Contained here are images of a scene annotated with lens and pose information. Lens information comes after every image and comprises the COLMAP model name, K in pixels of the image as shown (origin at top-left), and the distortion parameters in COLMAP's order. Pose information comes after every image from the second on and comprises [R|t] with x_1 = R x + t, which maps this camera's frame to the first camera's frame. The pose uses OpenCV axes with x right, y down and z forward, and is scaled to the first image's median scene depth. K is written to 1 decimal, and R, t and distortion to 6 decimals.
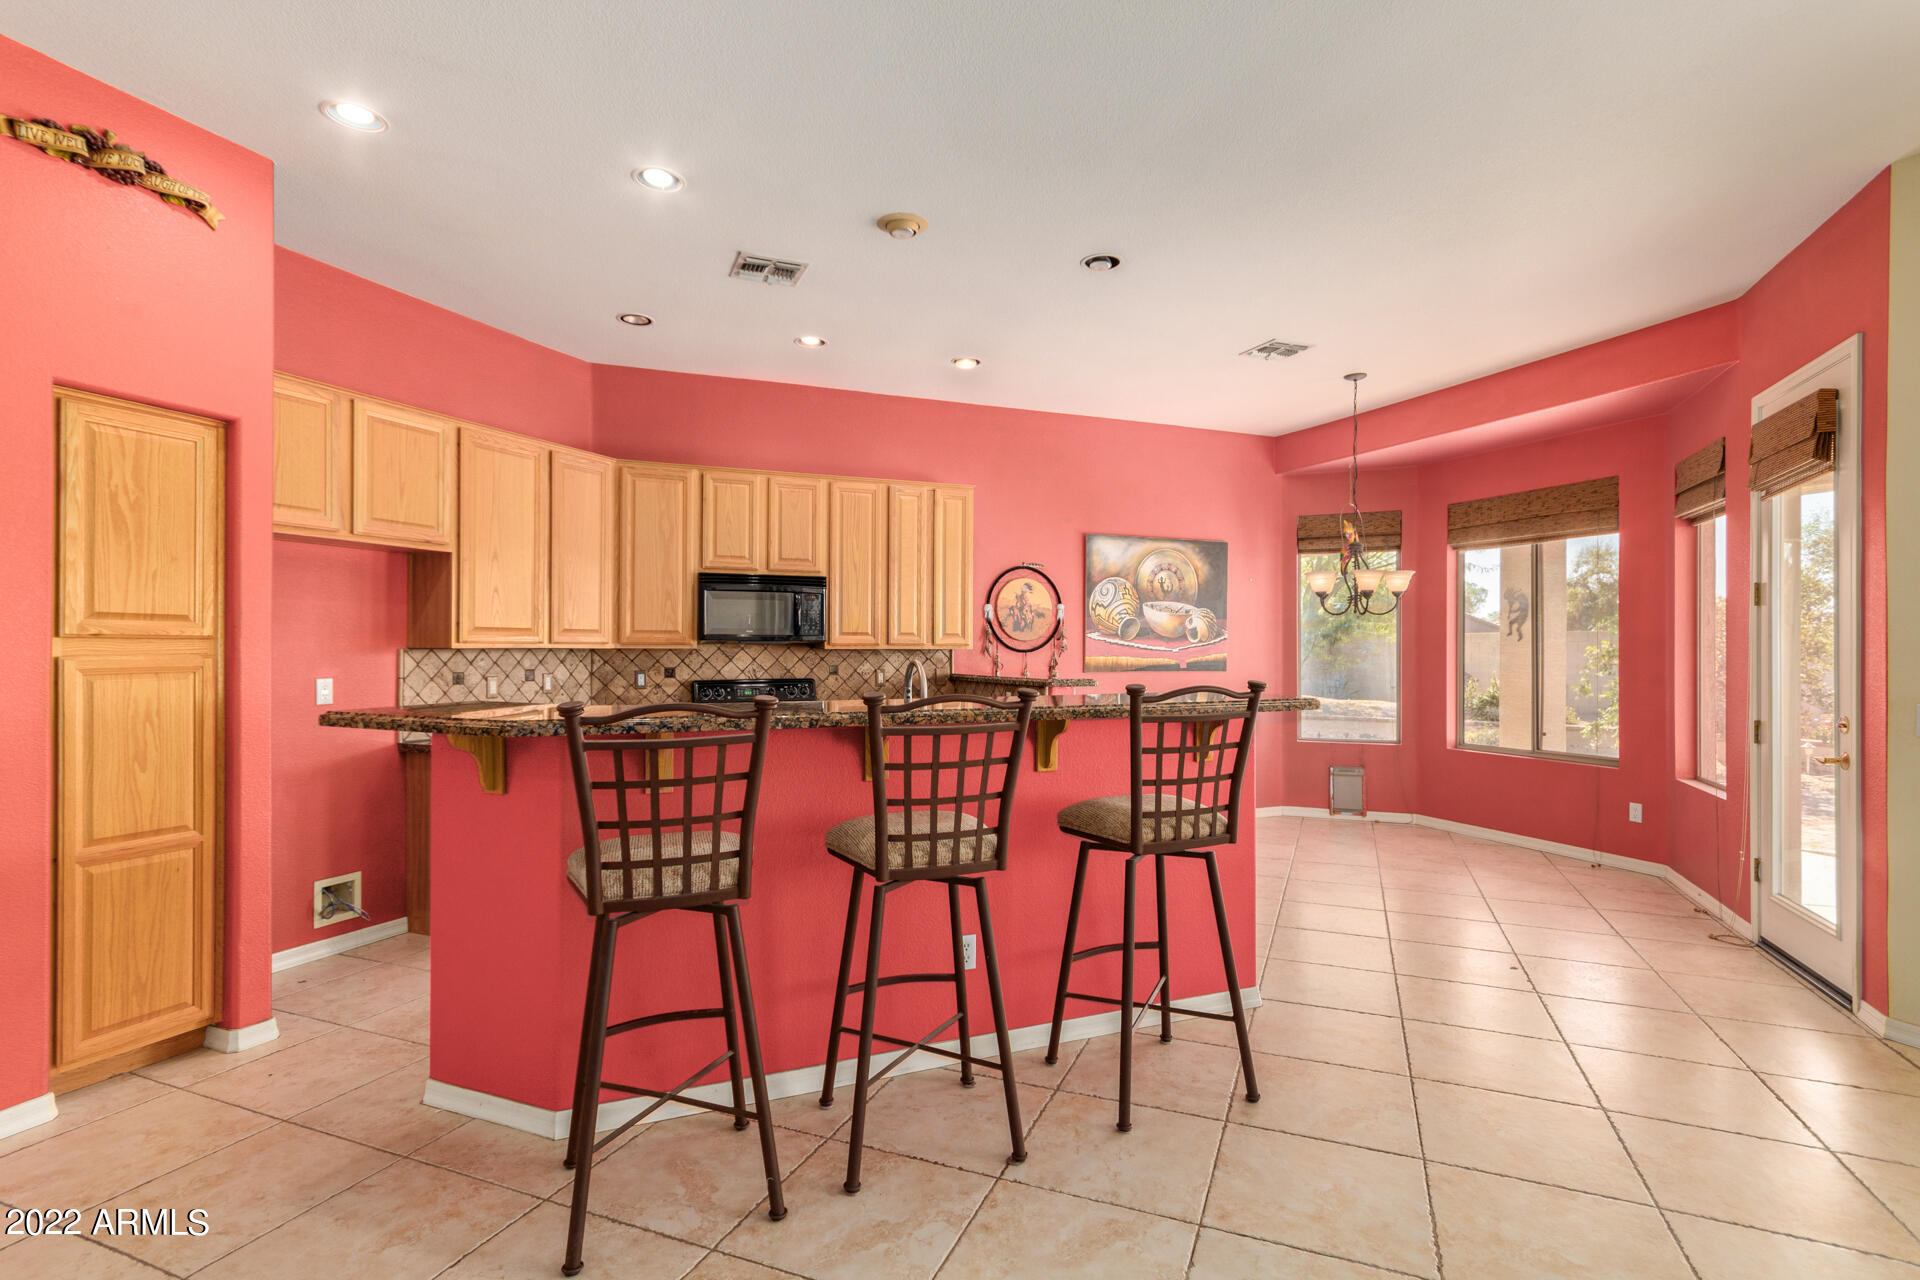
lens RADIAL K [[914.9, 0, 959.6], [0, 914.9, 645.9], [0, 0, 1]] dist [0.001661, 0.004755]
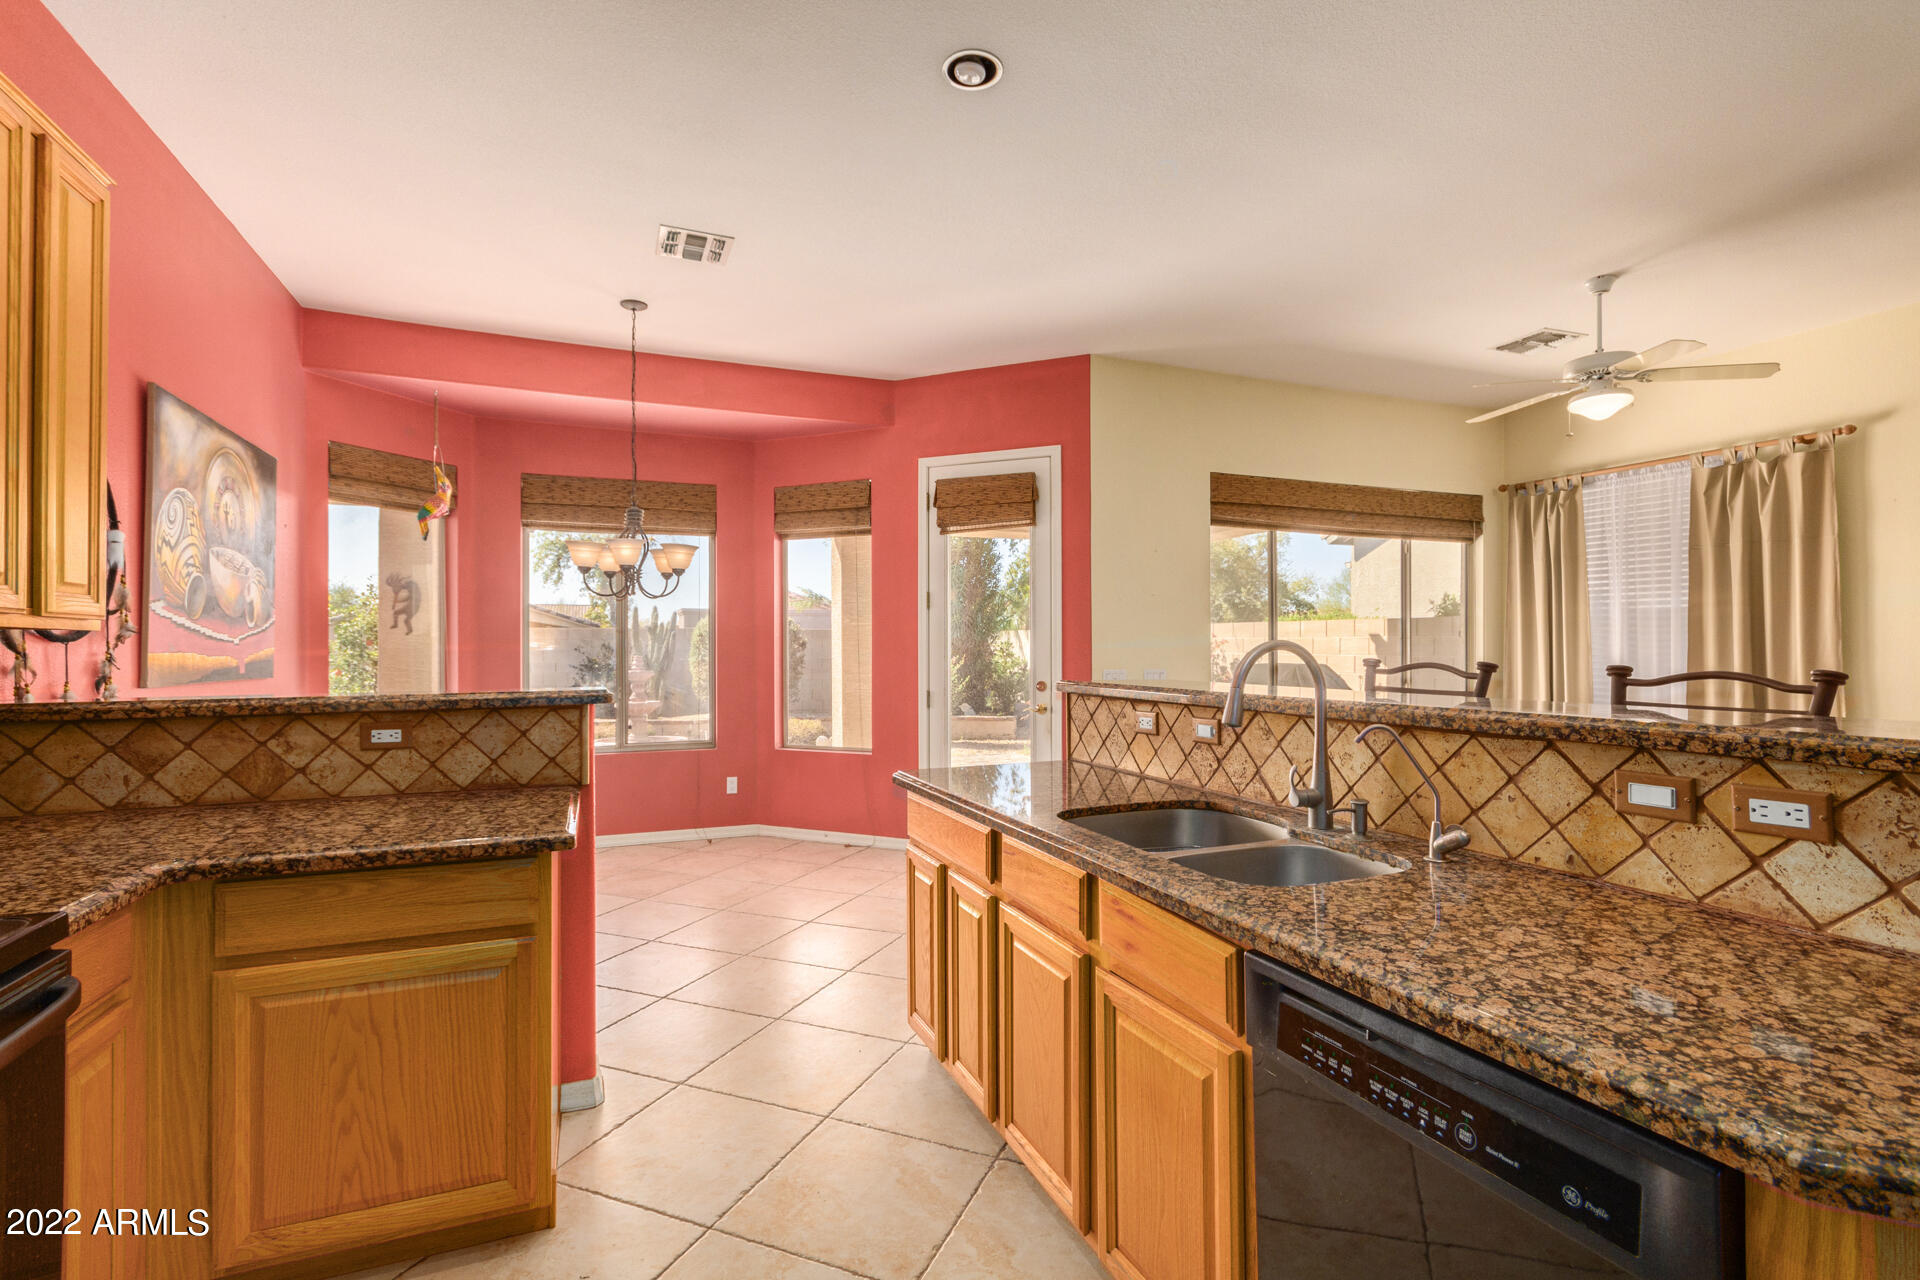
lens RADIAL K [[892.0, 0, 957.9], [0, 892.0, 642.0], [0, 0, 1]] dist [0.001416, 0.002201]
pose [[-0.005062, 0.006159, 0.999968, -0.373941], [0.001688, 0.999980, -0.006151, 0.011894], [-0.999986, 0.001657, -0.005072, 0.733689]]
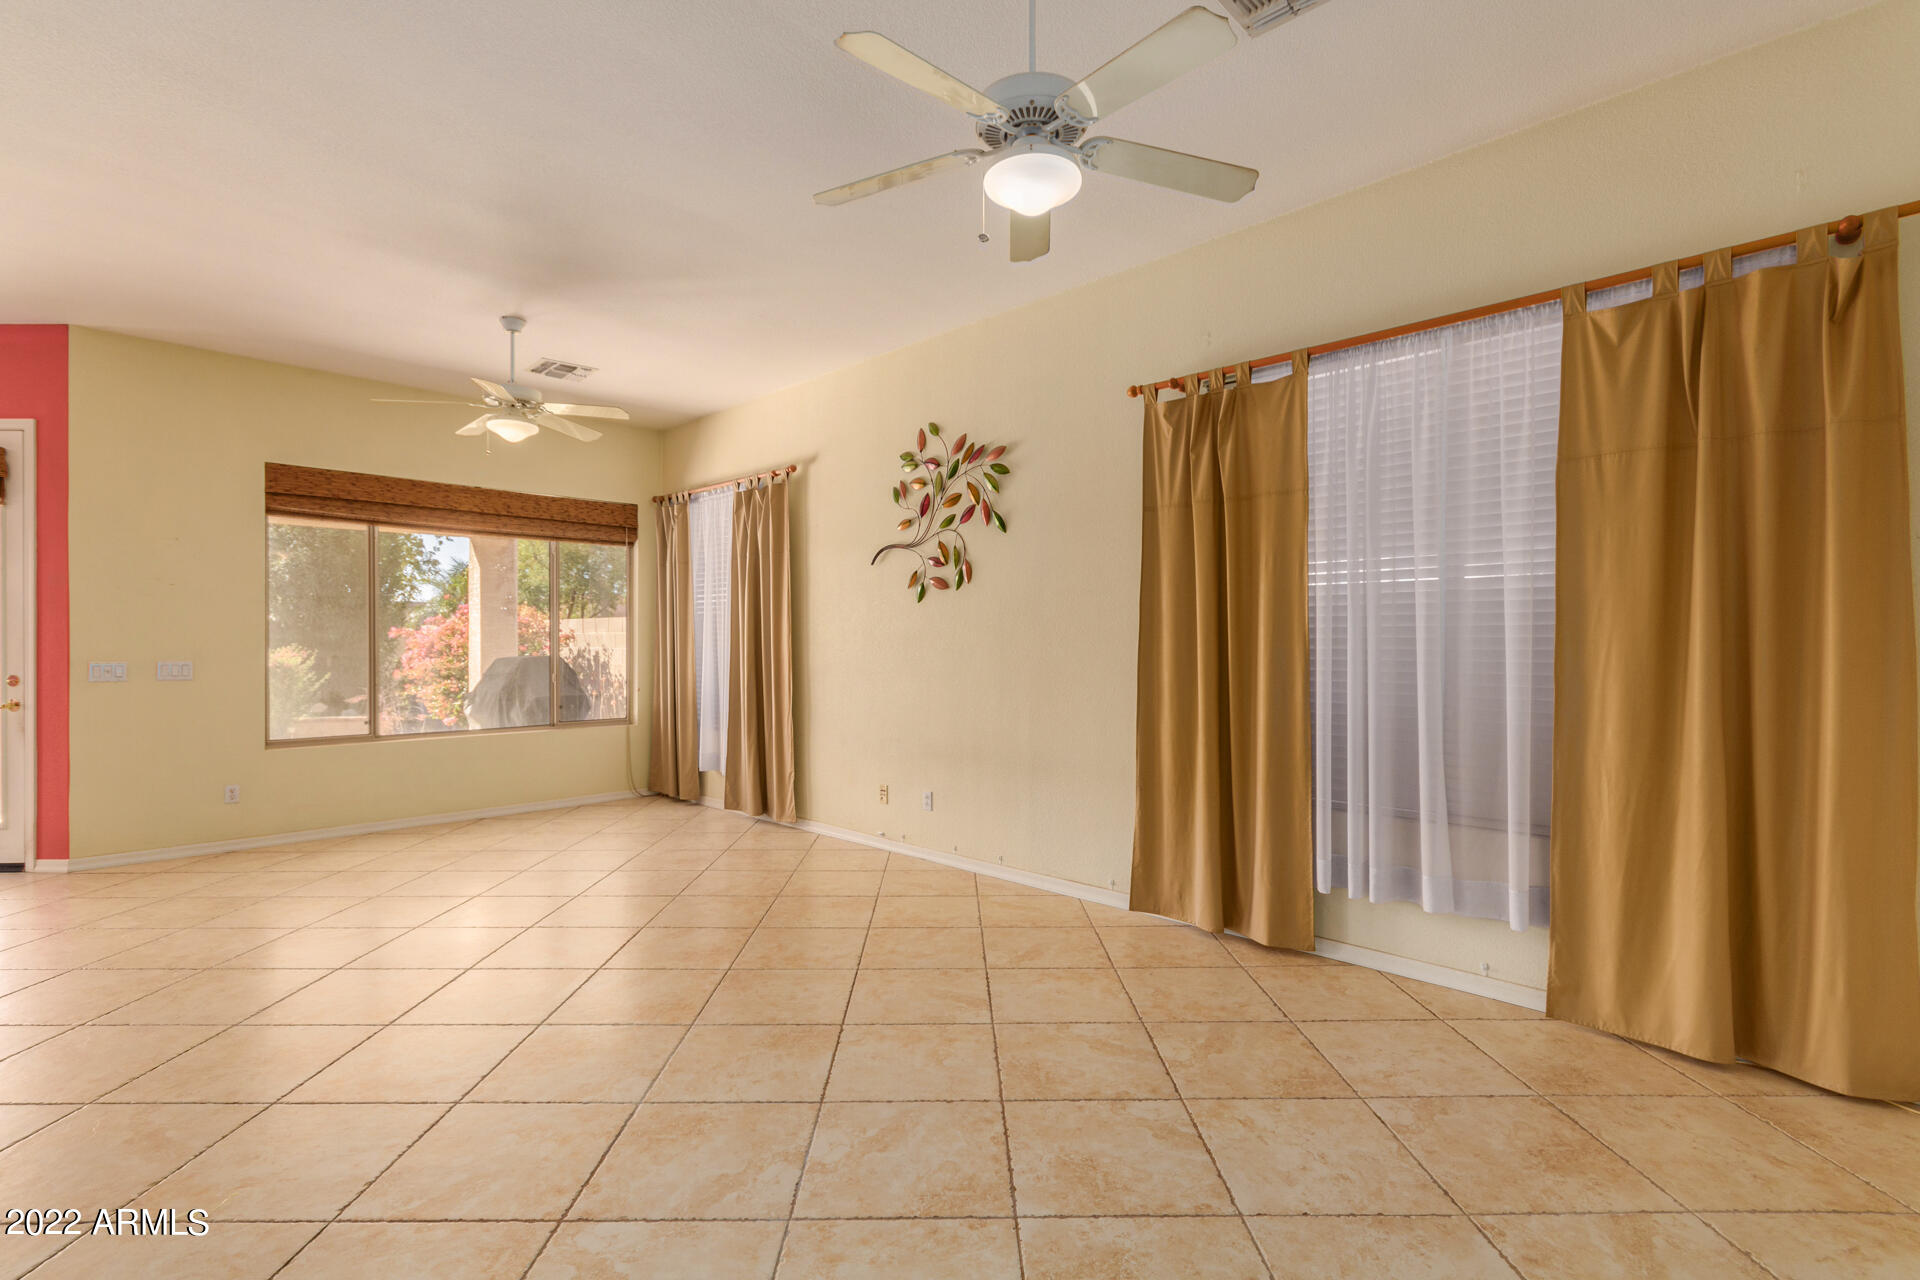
lens RADIAL K [[892.0, 0, 957.5], [0, 892.0, 648.8], [0, 0, 1]] dist [0.001416, 0.002201]
pose [[-0.398244, -0.005871, 0.917261, -0.599460], [-0.000589, 0.999981, 0.006145, 0.016427], [-0.917279, 0.001907, -0.398240, 0.120821]]
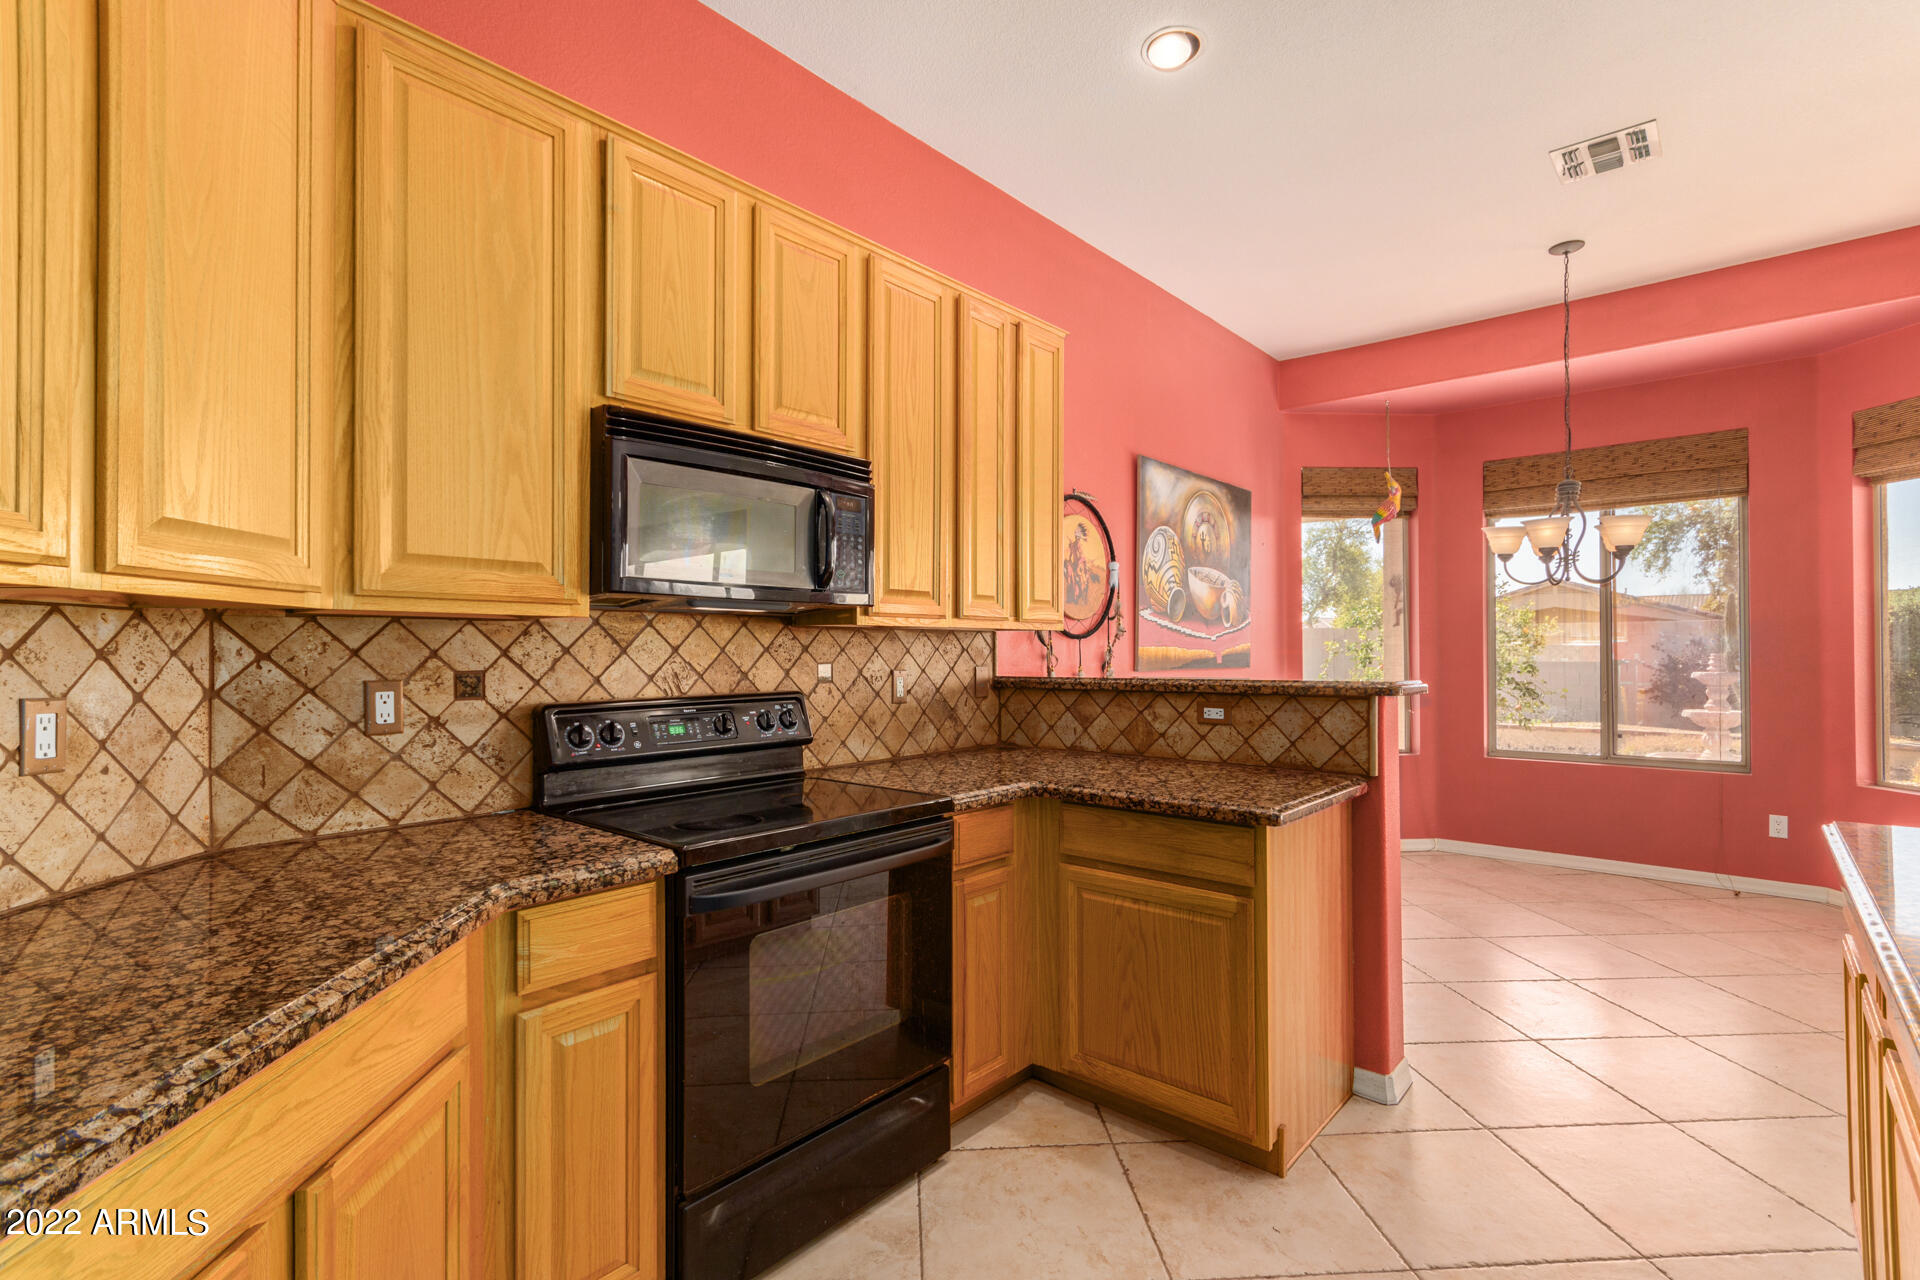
lens RADIAL K [[892.0, 0, 960.3], [0, 892.0, 644.3], [0, 0, 1]] dist [0.001416, 0.002201]
pose [[0.892836, -0.000725, 0.450382, -0.309309], [0.003450, 0.999980, -0.005229, 0.015926], [-0.450370, 0.006223, 0.892821, 0.609607]]
